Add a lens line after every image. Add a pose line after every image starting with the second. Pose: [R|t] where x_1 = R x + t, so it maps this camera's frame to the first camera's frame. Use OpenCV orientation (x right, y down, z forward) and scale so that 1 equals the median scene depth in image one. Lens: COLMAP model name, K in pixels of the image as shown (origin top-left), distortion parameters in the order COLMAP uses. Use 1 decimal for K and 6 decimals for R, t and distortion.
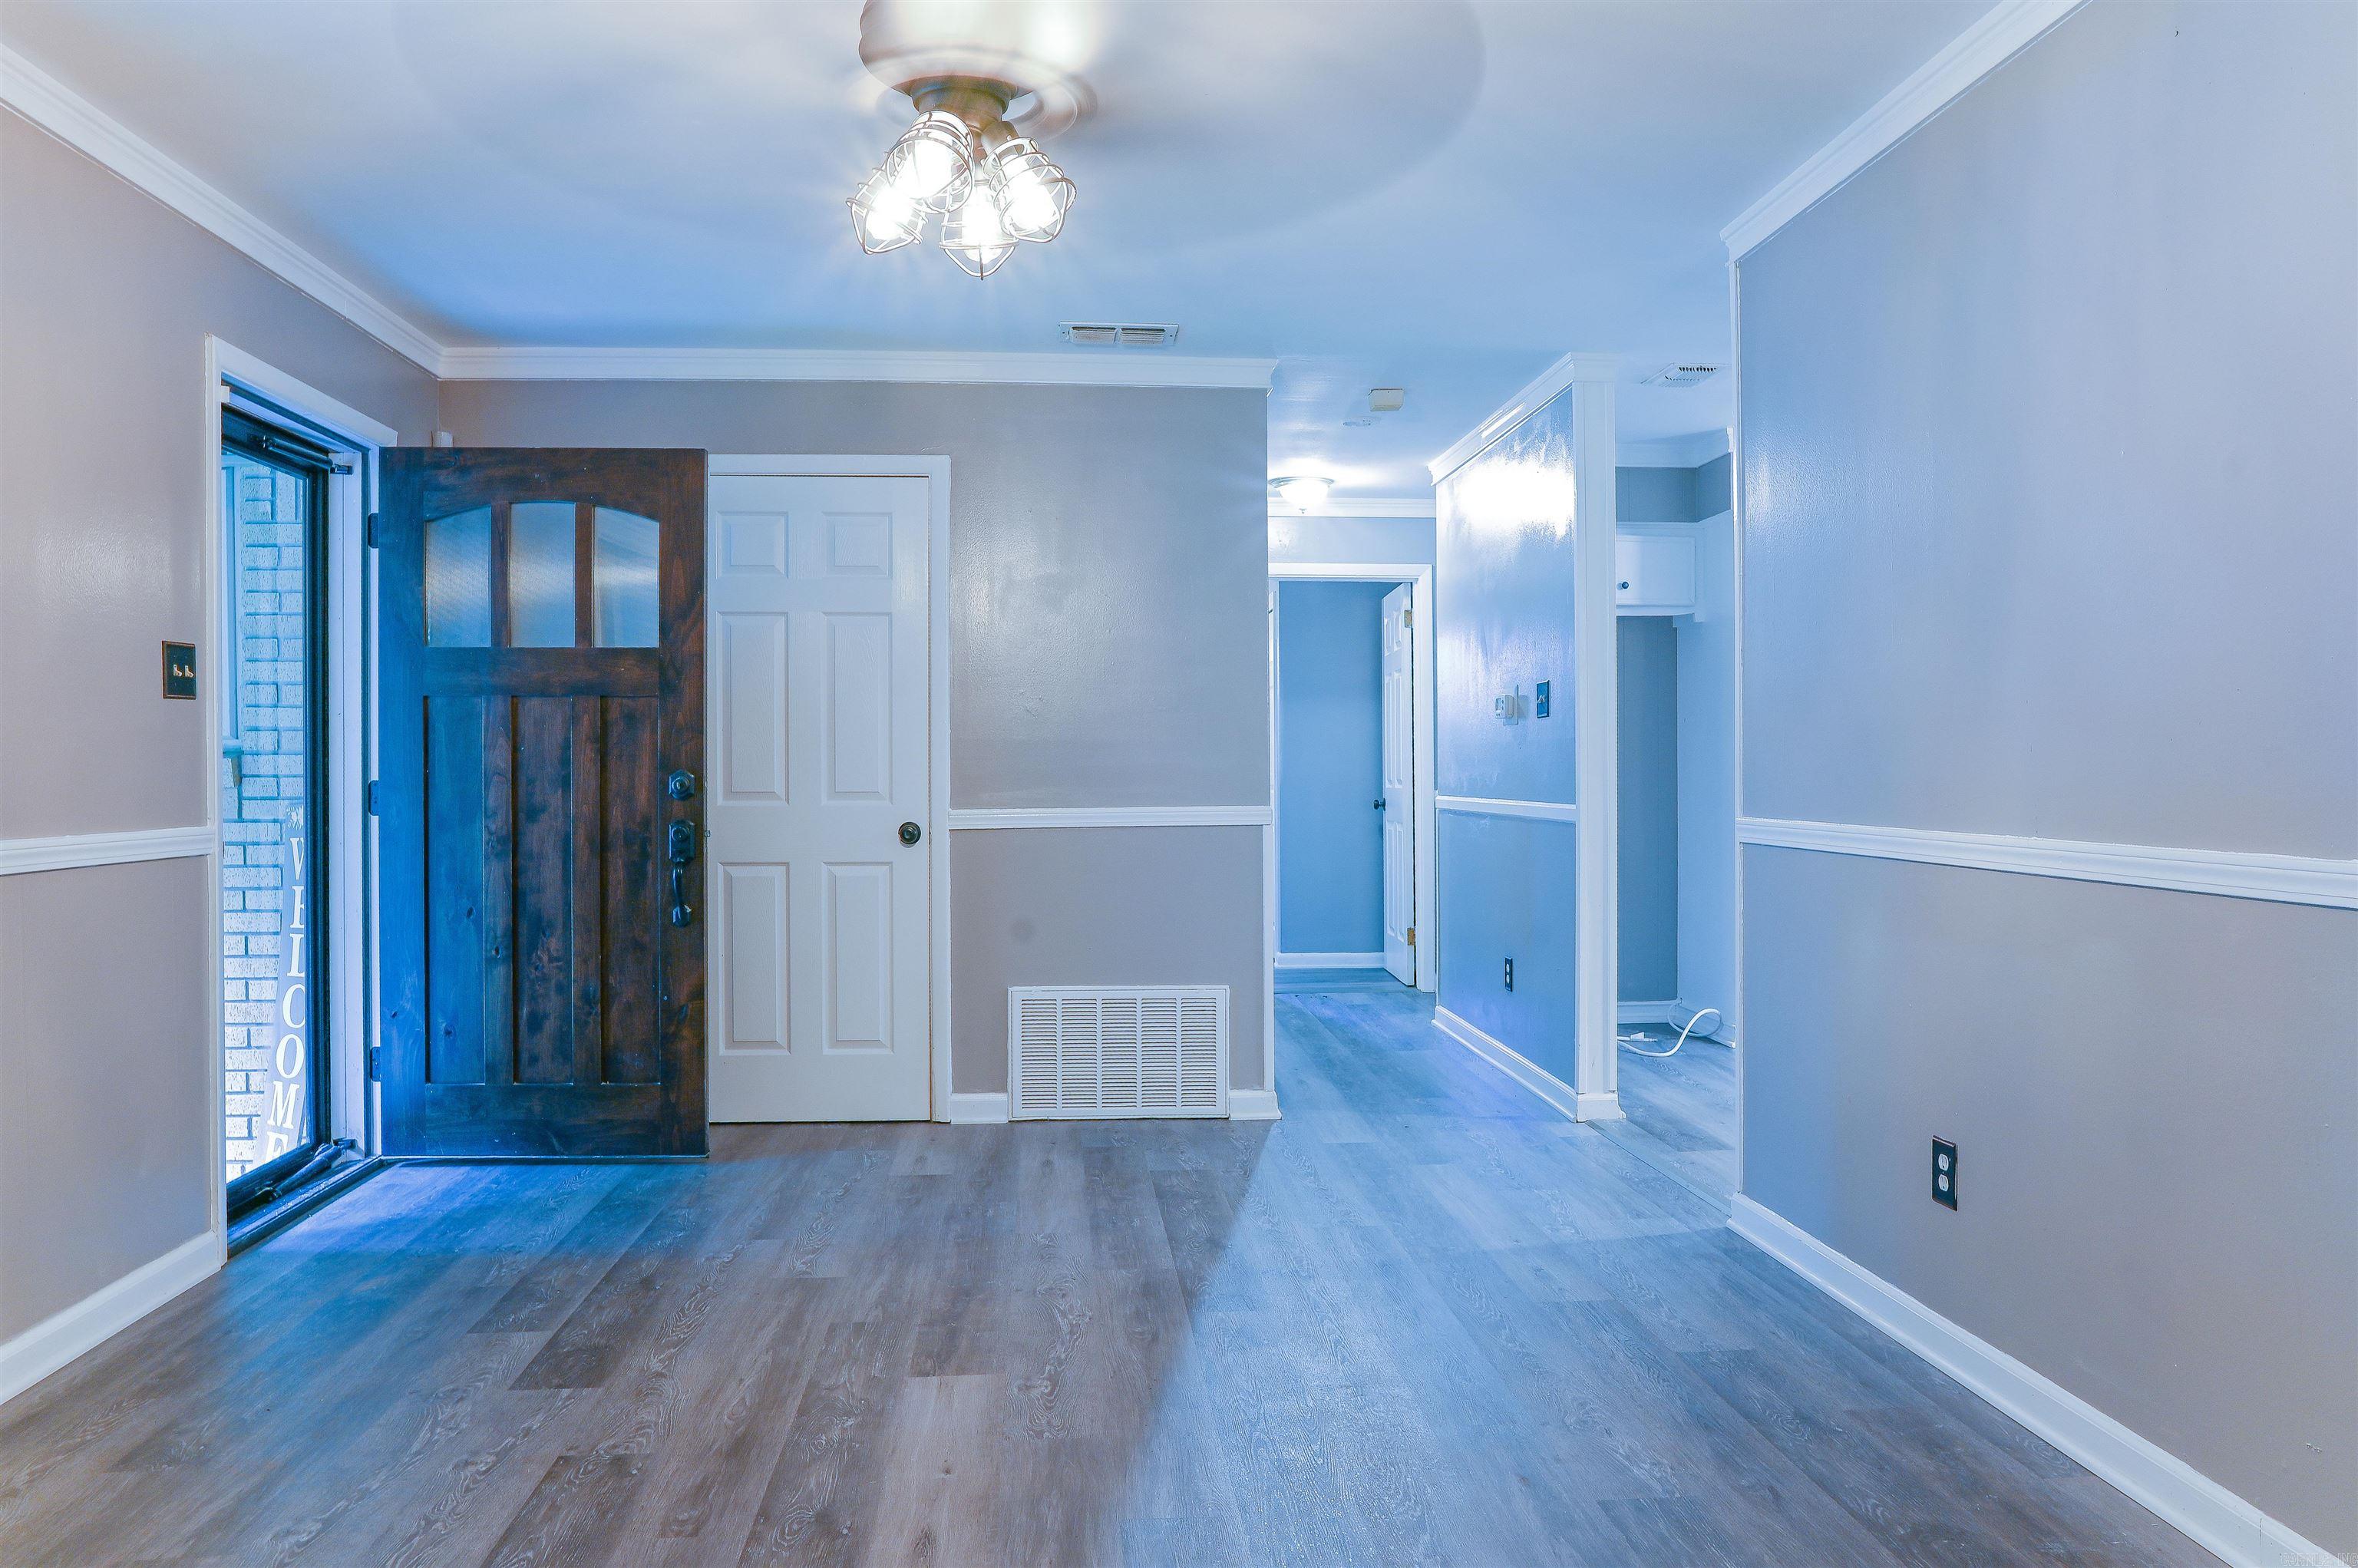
lens RADIAL K [[1595.1, 0, 1206.6], [0, 1595.1, 781.7], [0, 0, 1]] dist [-0.055661, 0.040006]
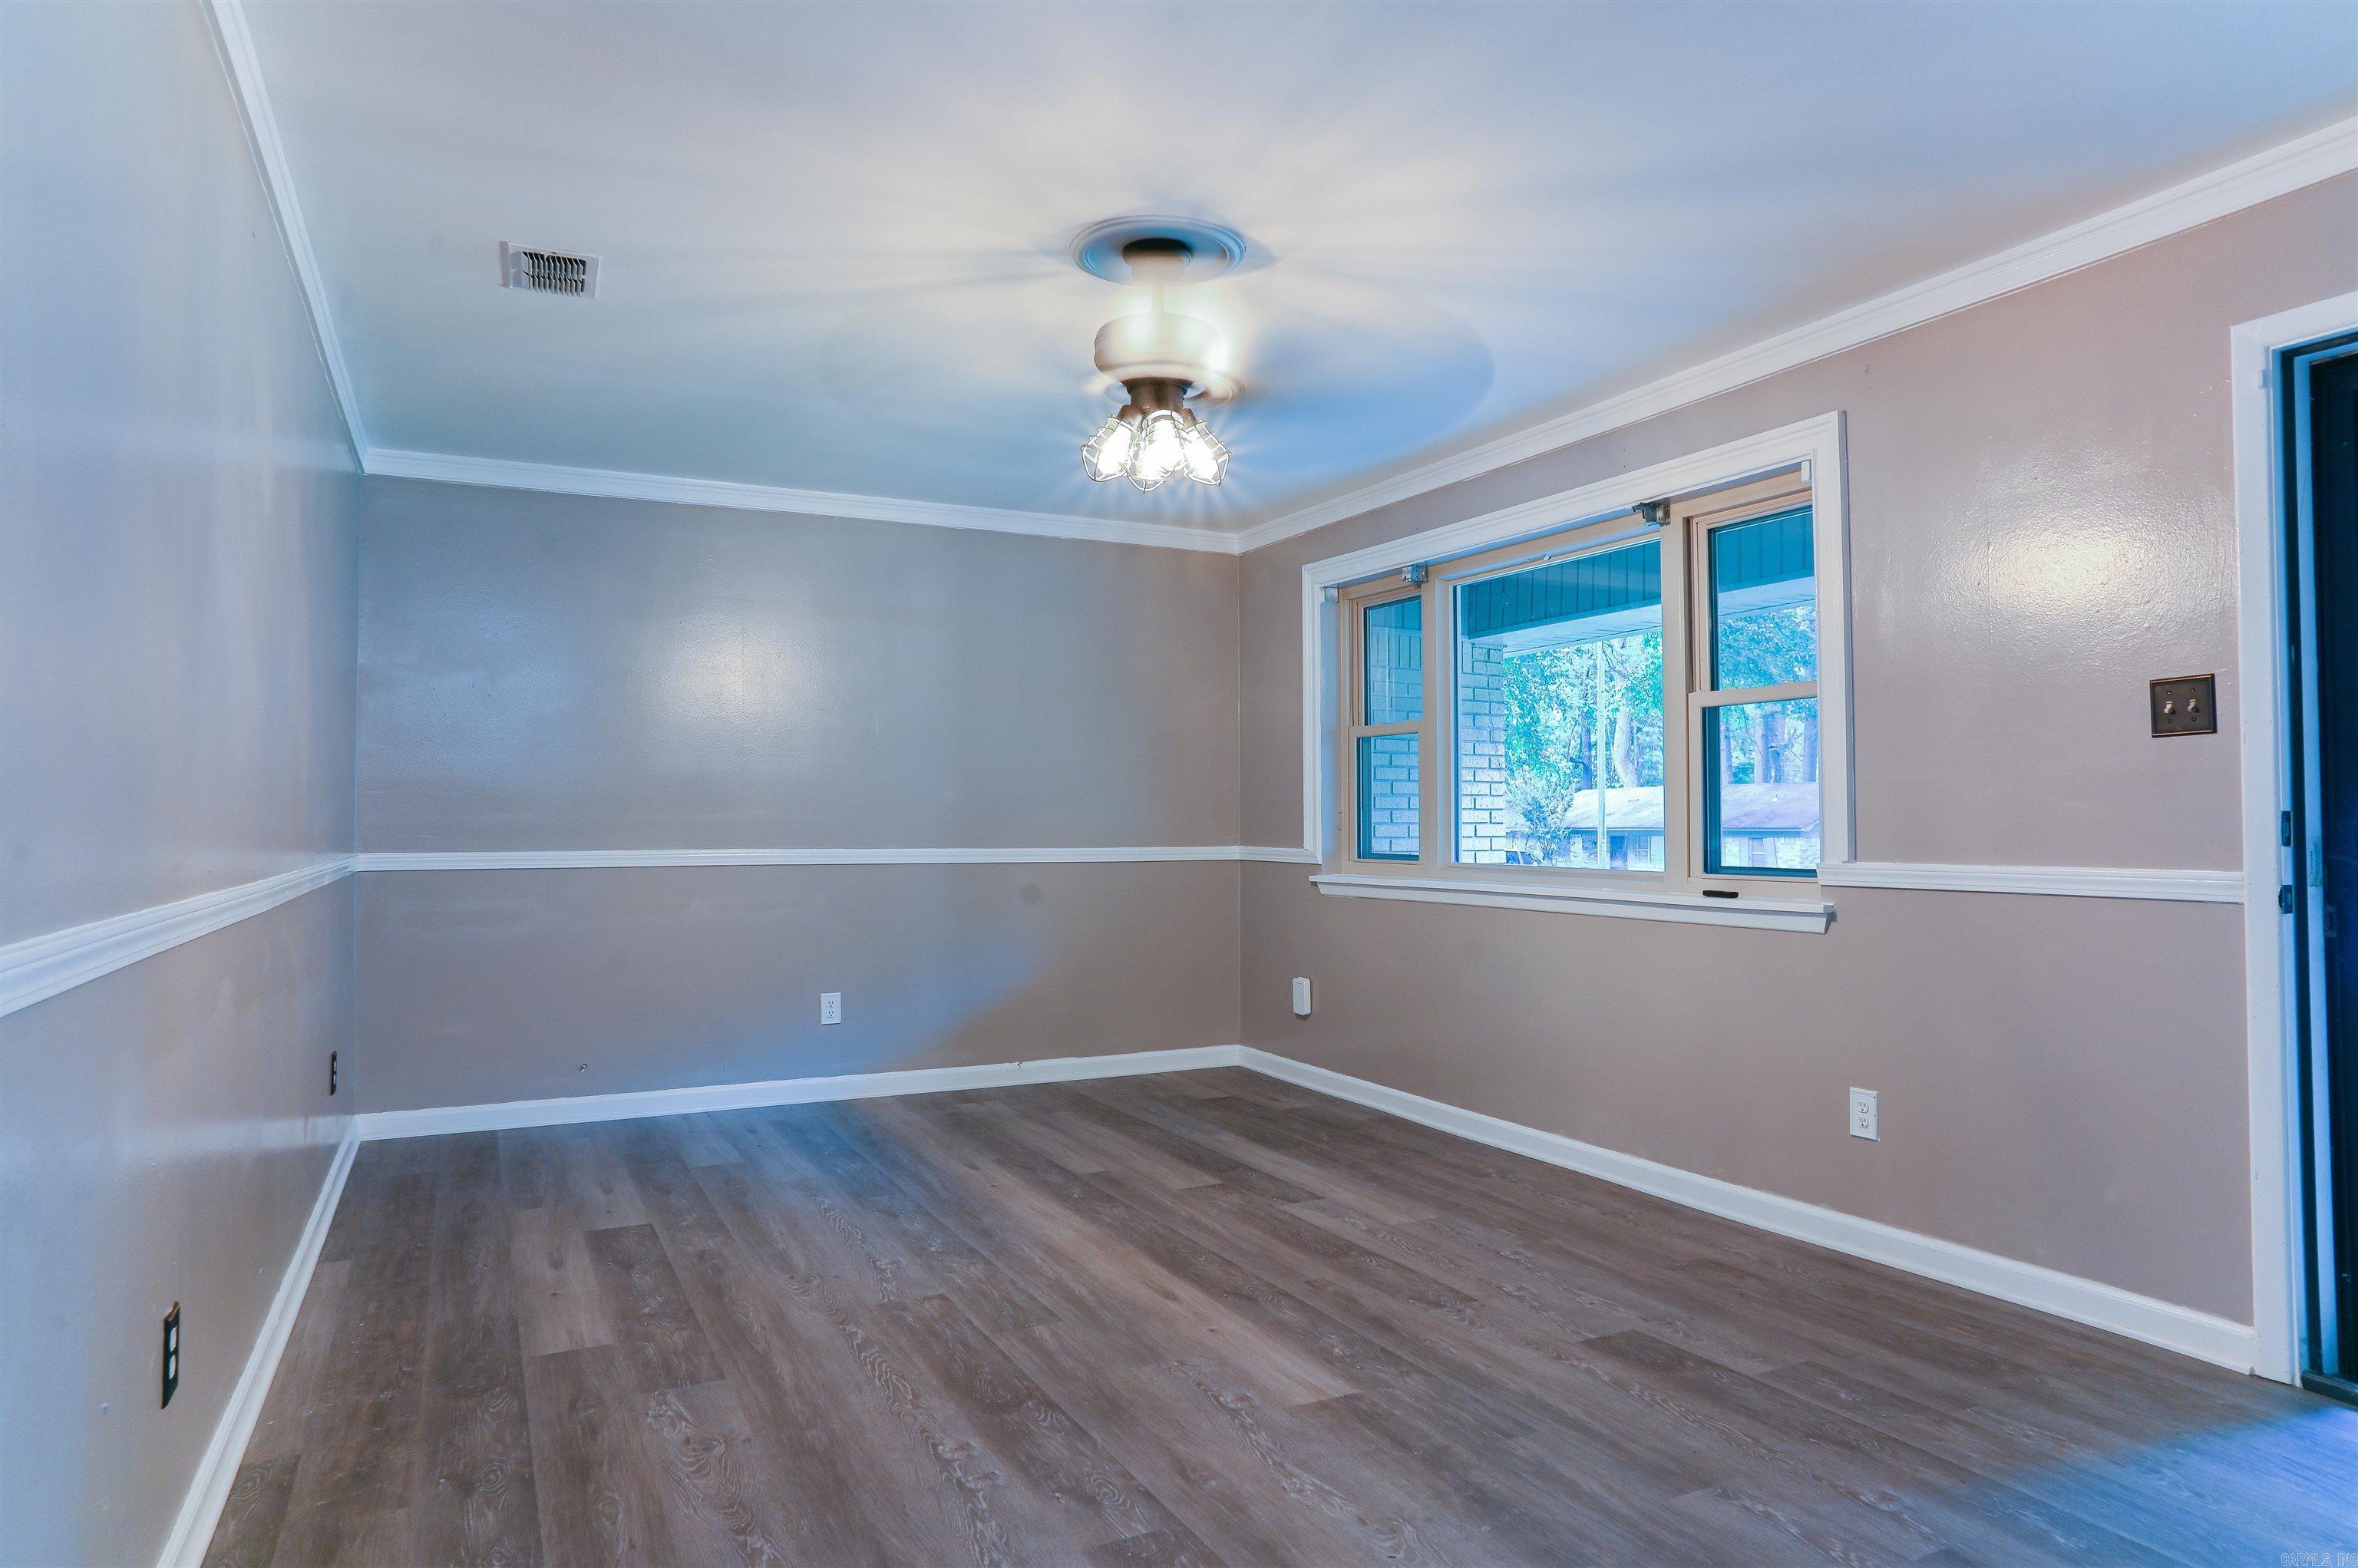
lens RADIAL K [[1410.9, 0, 1179.0], [0, 1410.9, 784.0], [0, 0, 1]] dist [-0.065685, 0.054177]
pose [[-0.929360, -0.003654, -0.369156, 0.208758], [0.003900, 0.999798, -0.019714, -0.008313], [0.369154, -0.019761, -0.929158, 1.423230]]
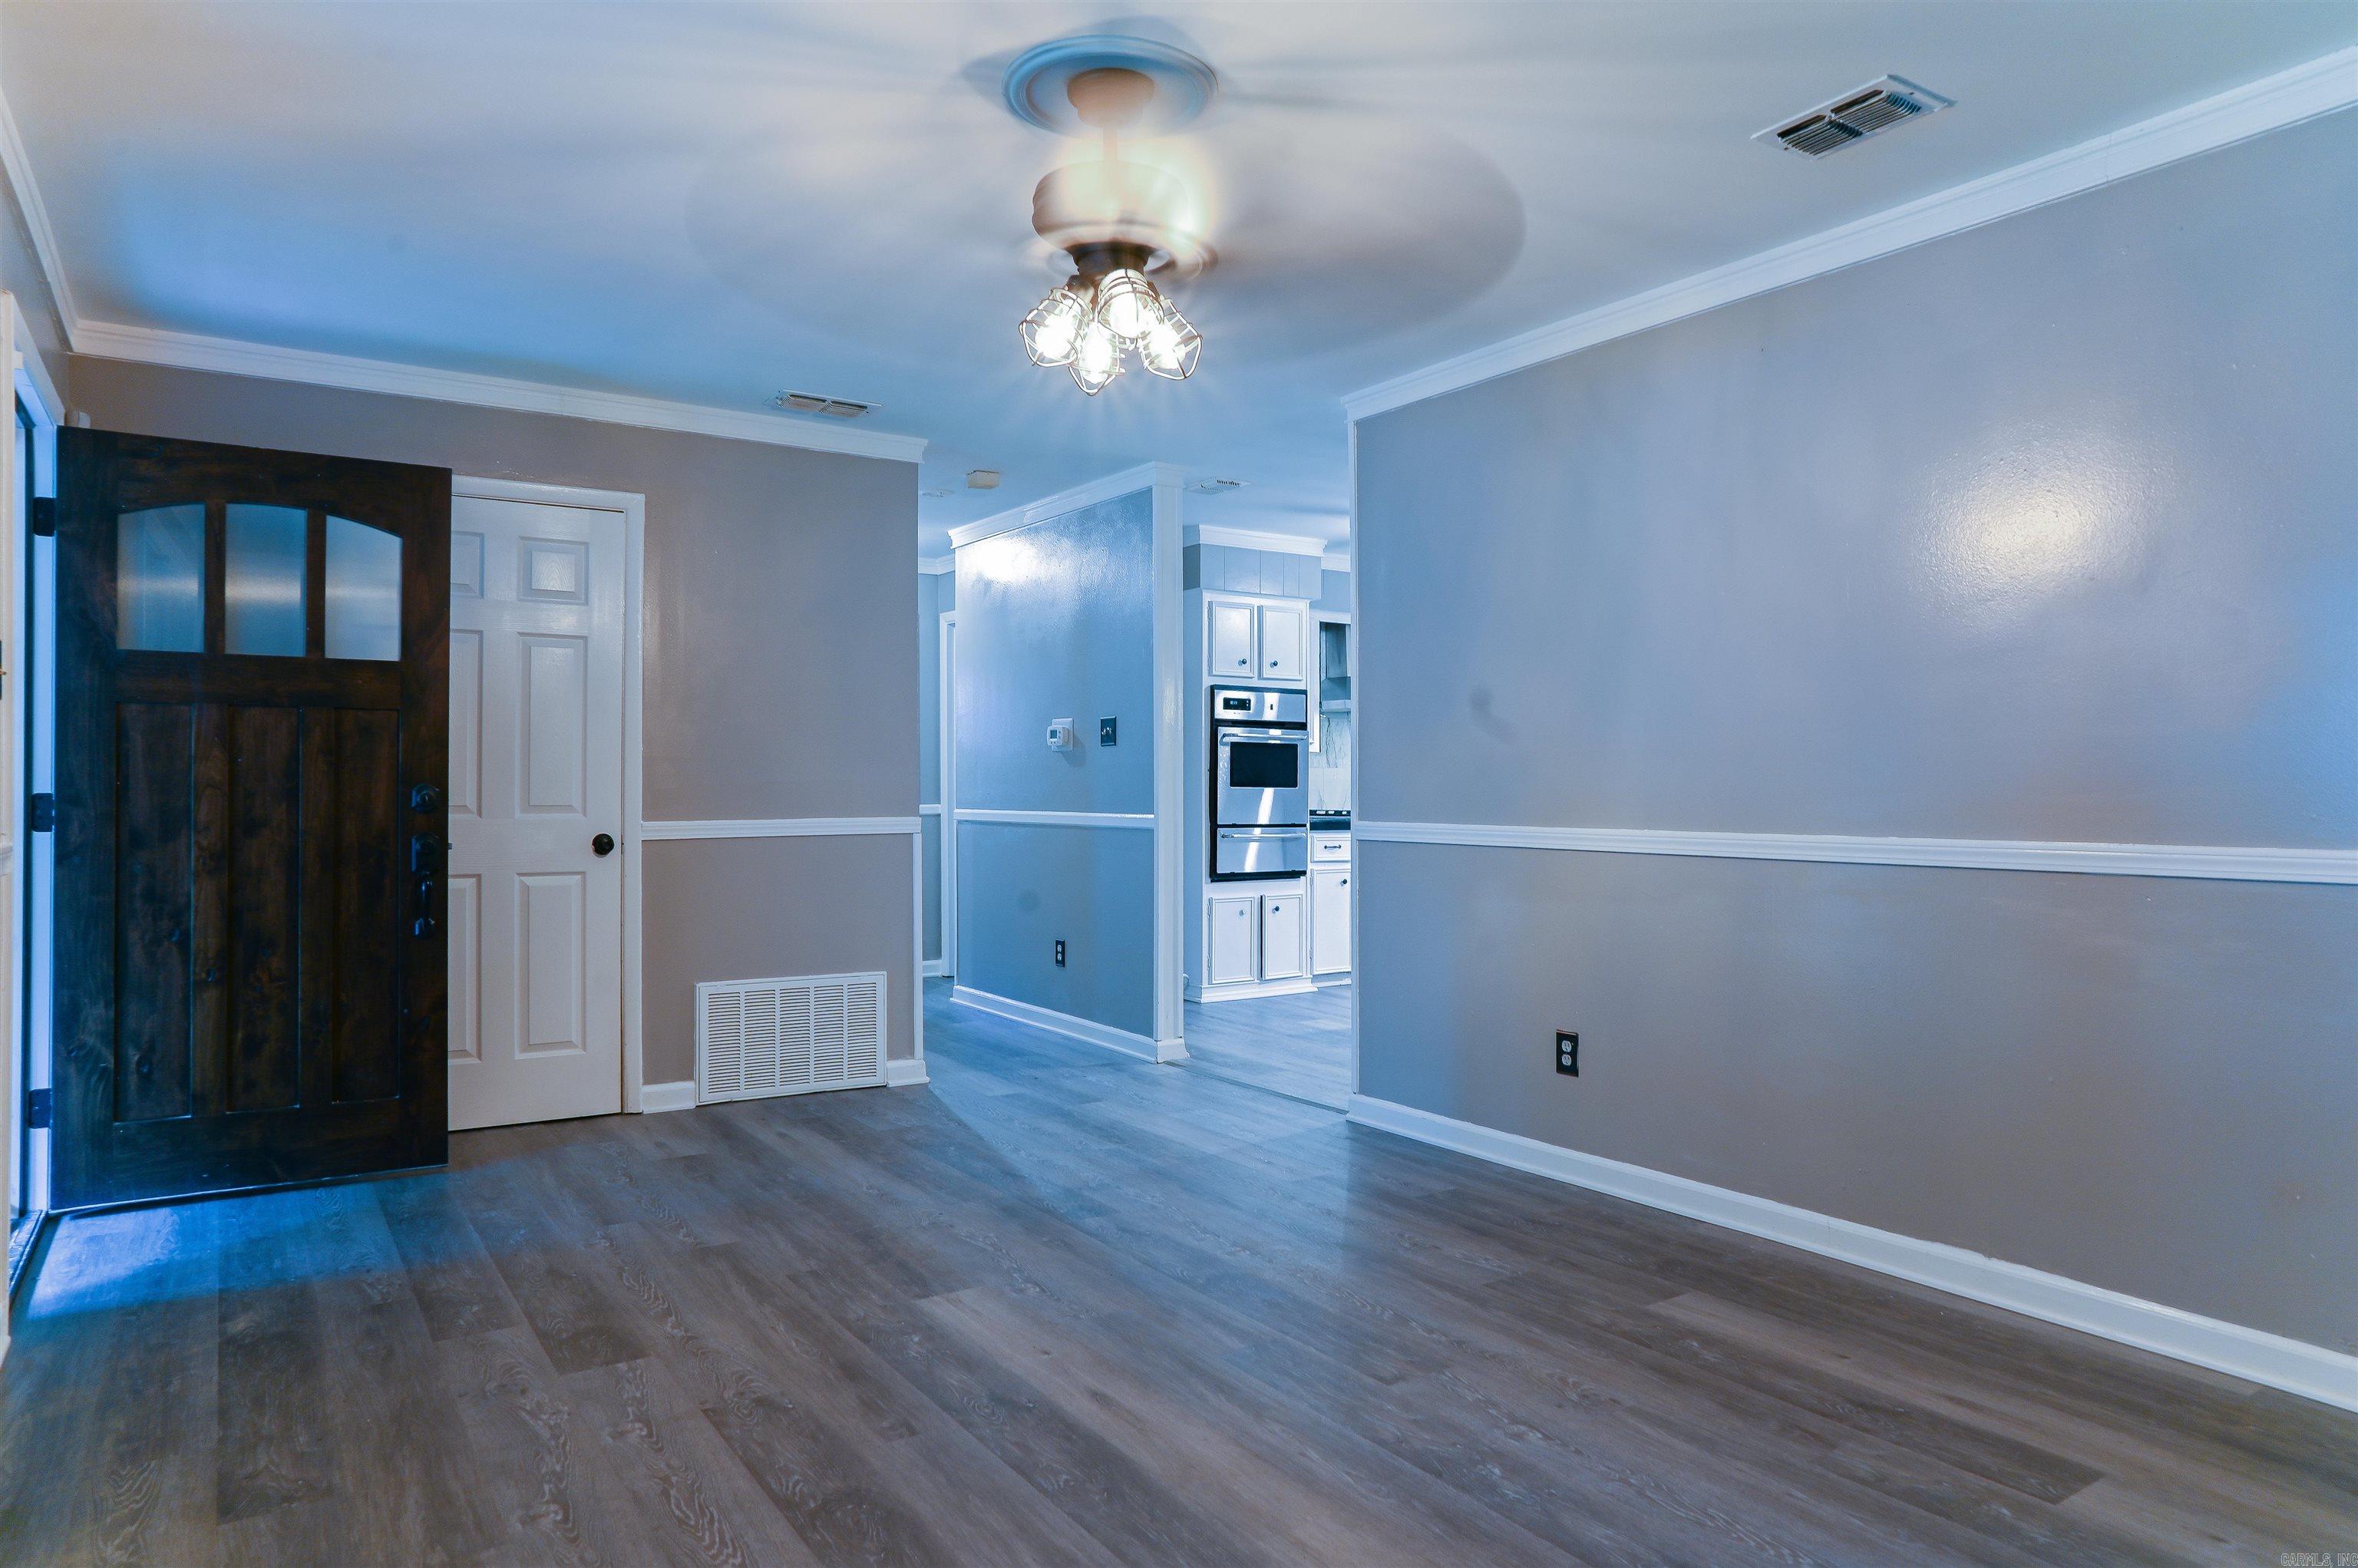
lens RADIAL K [[1410.9, 0, 1179.0], [0, 1410.9, 784.0], [0, 0, 1]] dist [-0.065685, 0.054177]
pose [[0.878796, 0.005518, 0.477165, -0.399454], [-0.000309, 0.999940, -0.010994, 0.003013], [-0.477197, 0.009514, 0.878745, -0.008157]]
